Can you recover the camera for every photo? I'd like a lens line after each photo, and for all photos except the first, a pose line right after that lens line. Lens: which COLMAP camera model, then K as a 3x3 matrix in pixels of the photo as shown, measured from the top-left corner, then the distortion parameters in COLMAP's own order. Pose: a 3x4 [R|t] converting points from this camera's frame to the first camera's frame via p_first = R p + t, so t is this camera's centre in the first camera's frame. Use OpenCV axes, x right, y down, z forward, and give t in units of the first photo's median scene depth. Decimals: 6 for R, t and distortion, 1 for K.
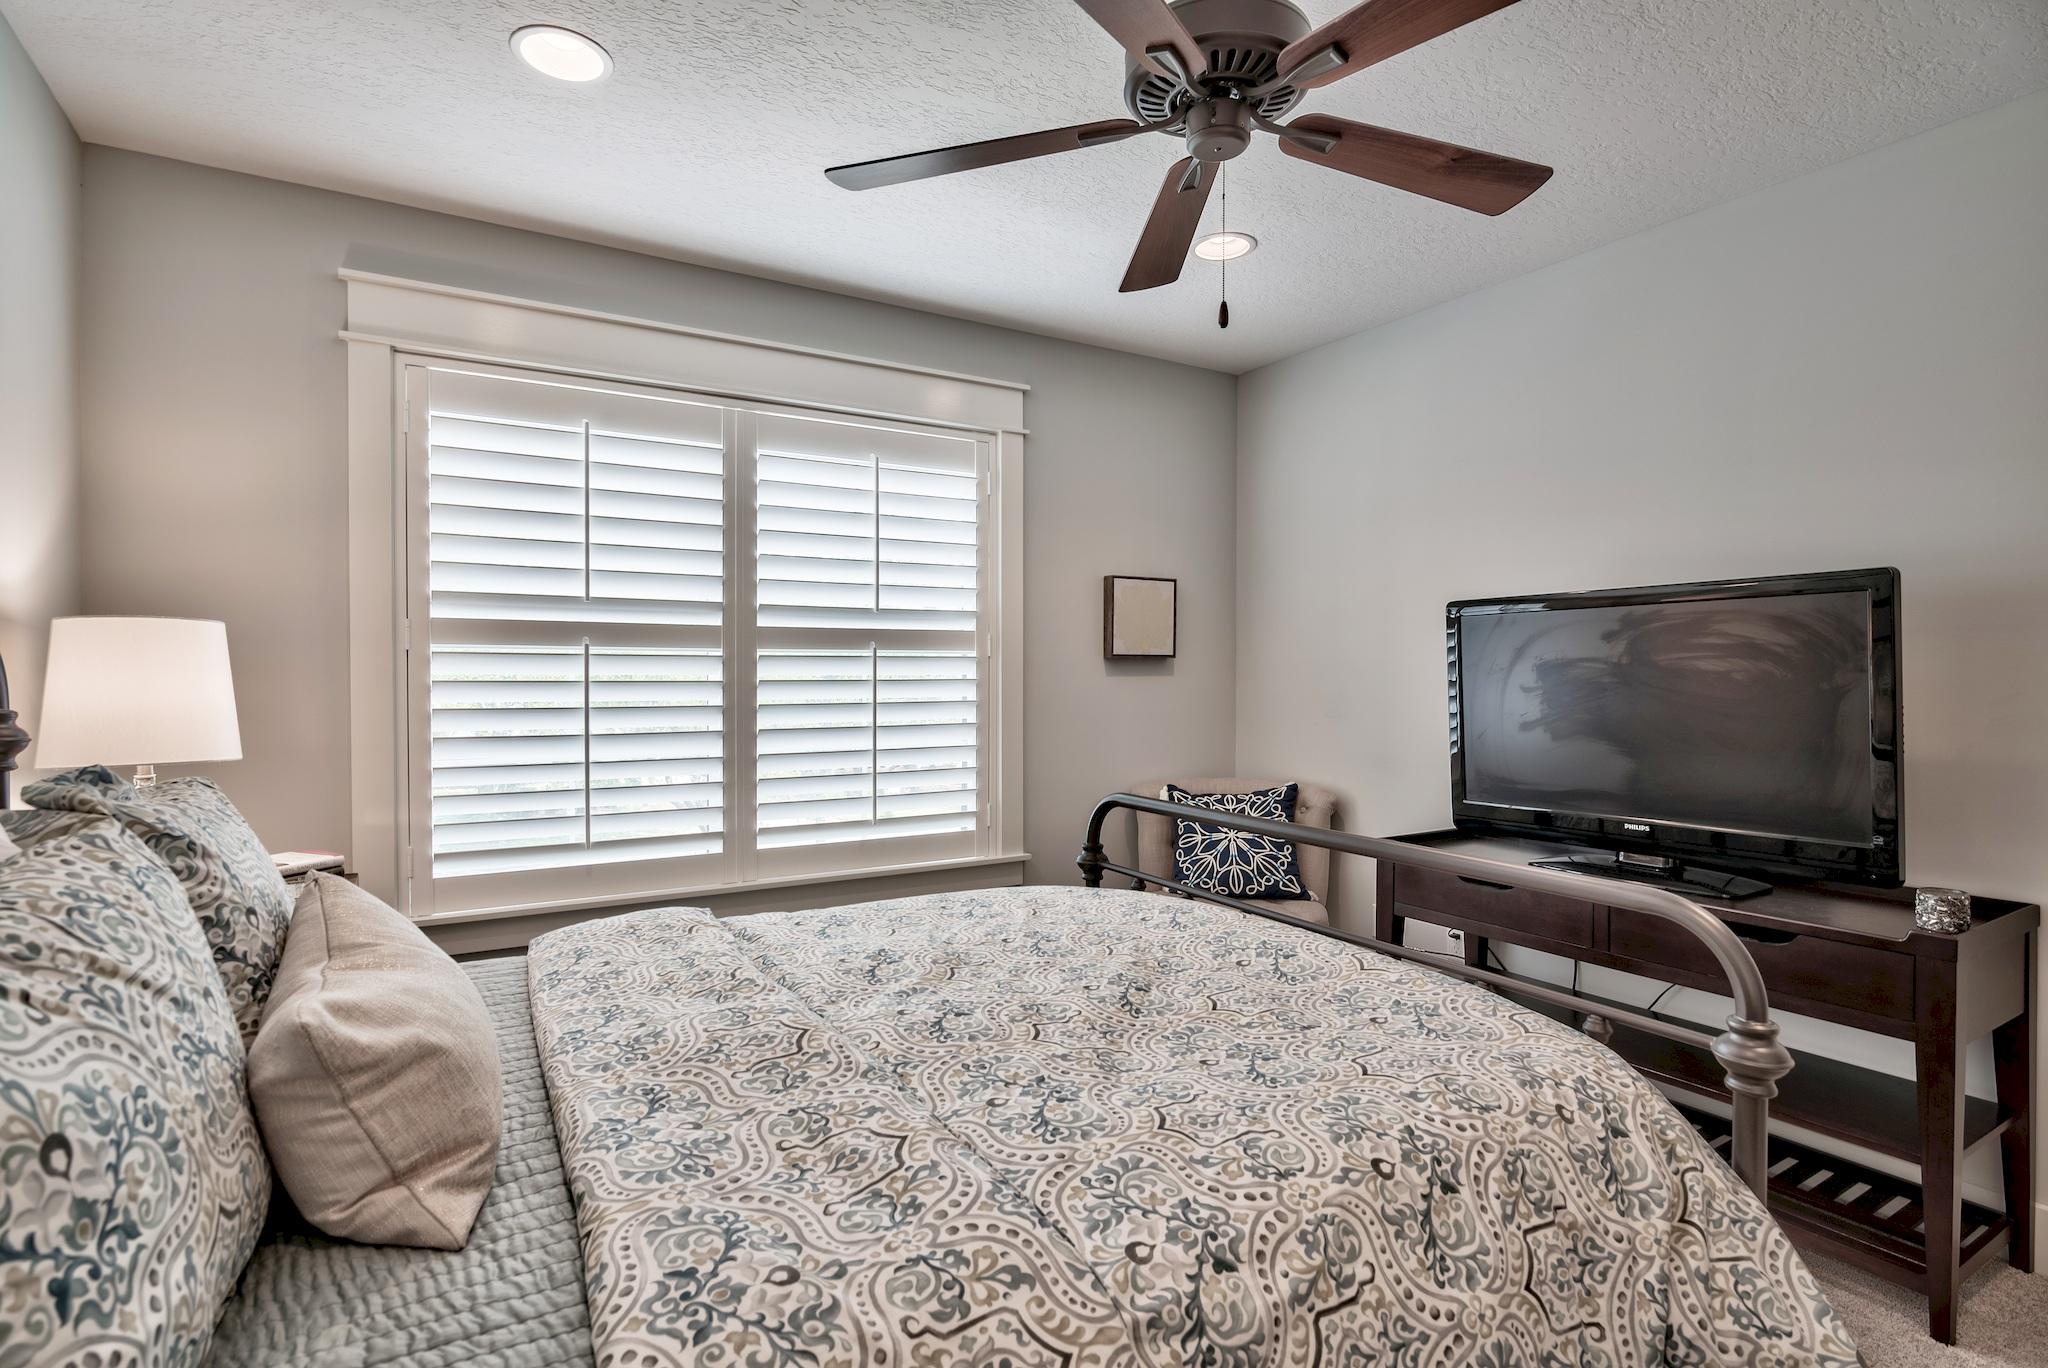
lens RADIAL K [[991.6, 0, 1014.0], [0, 991.6, 690.0], [0, 0, 1]] dist [-0.003870, -0.000980]
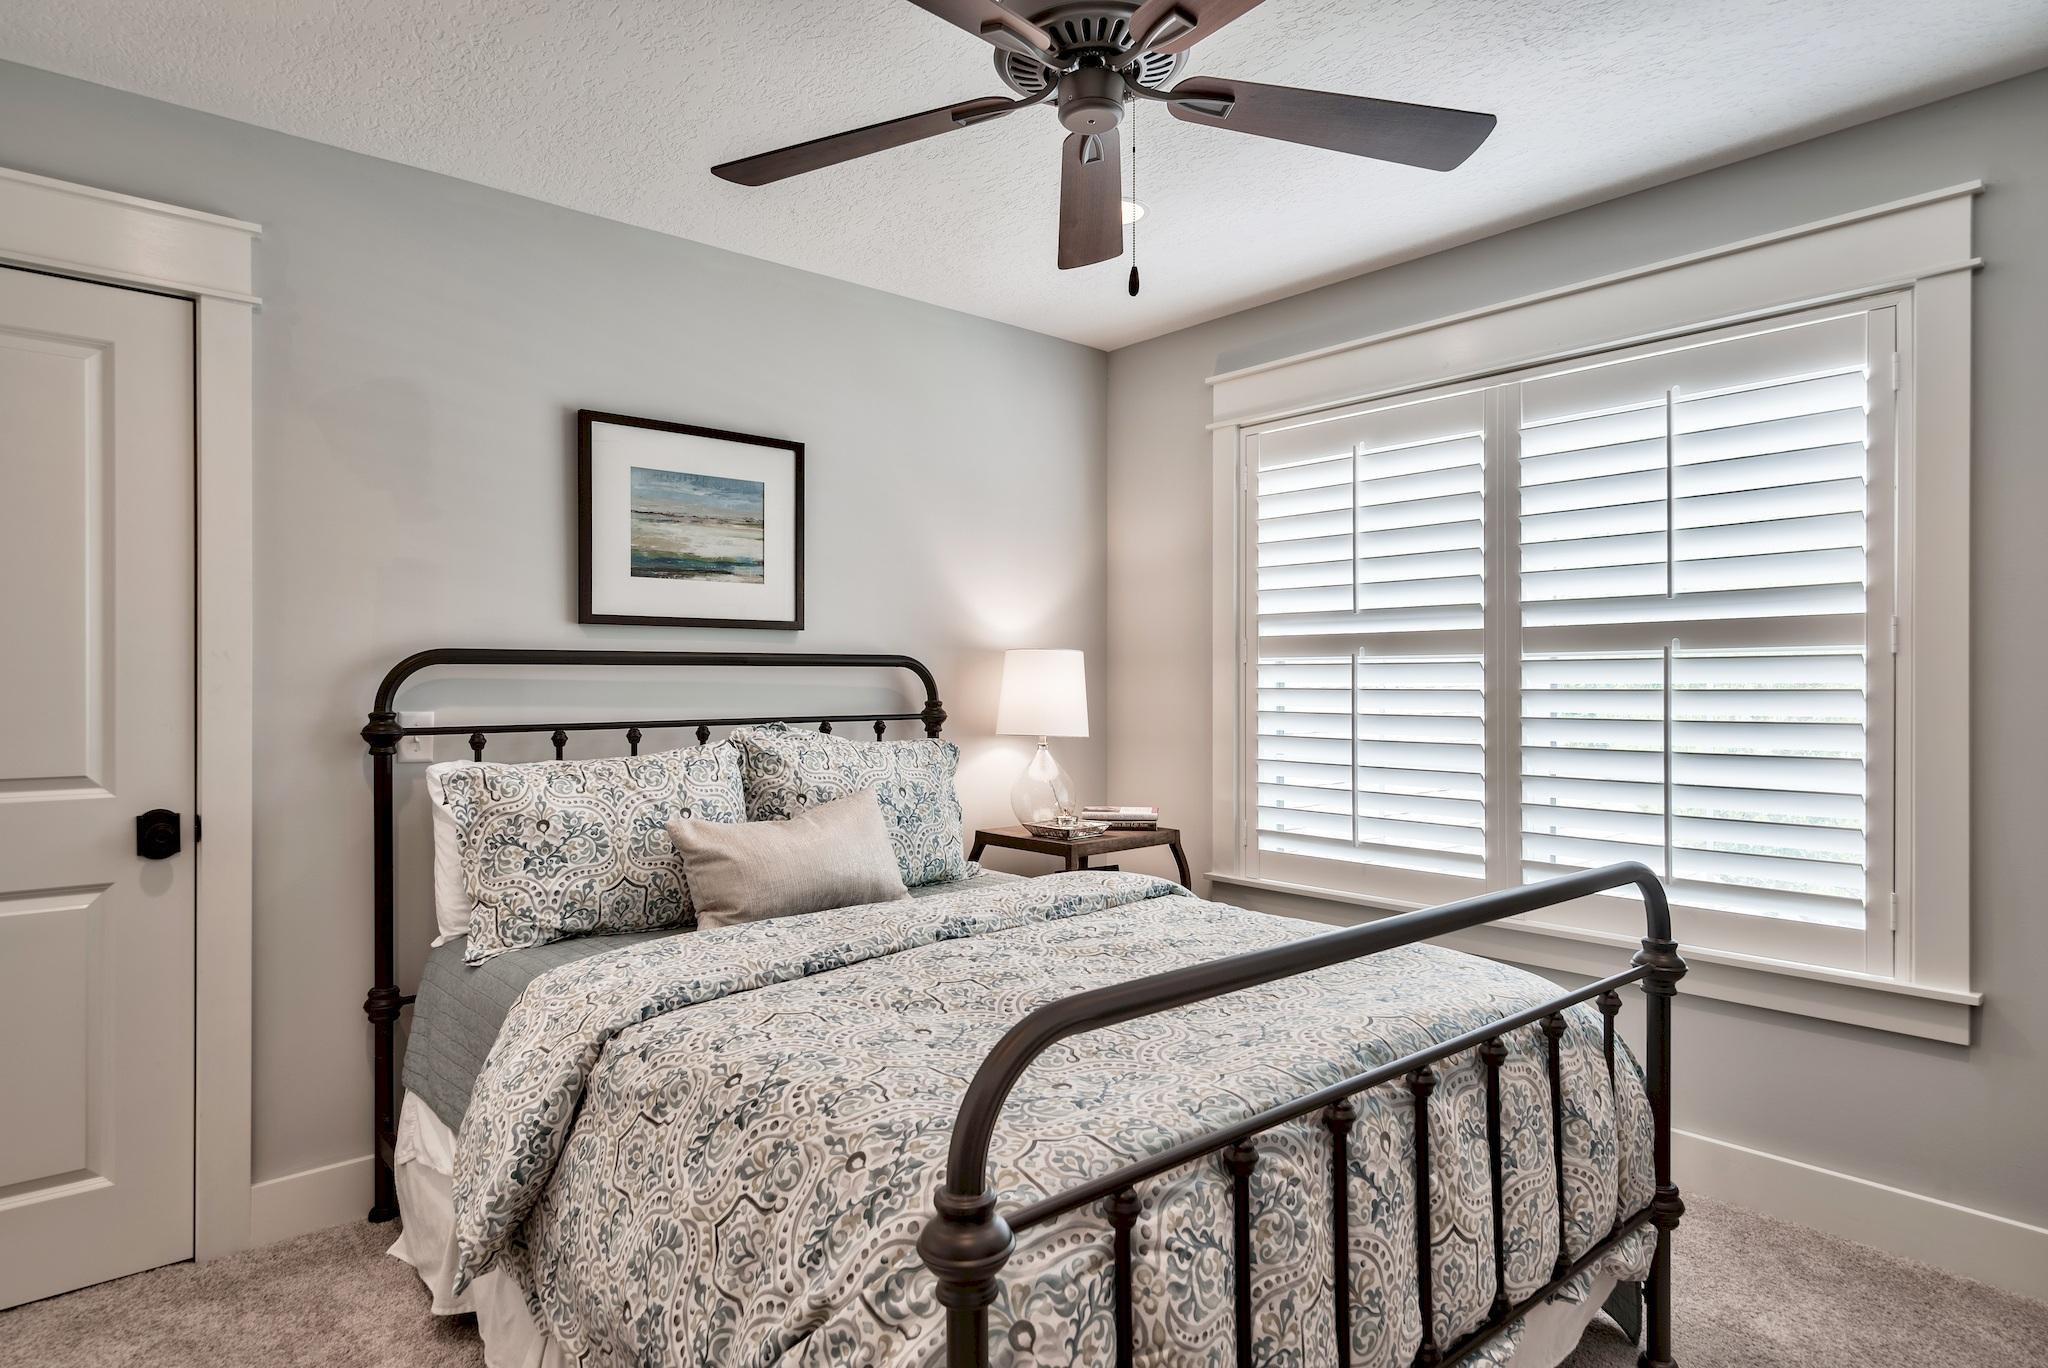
lens RADIAL K [[1167.0, 0, 1028.8], [0, 1167.0, 688.1], [0, 0, 1]] dist [0.005253, -0.000136]
pose [[0.188761, 0.003407, -0.982017, 0.773482], [-0.015554, 0.999879, 0.000479, -0.005391], [0.981900, 0.015183, 0.188792, 0.445854]]
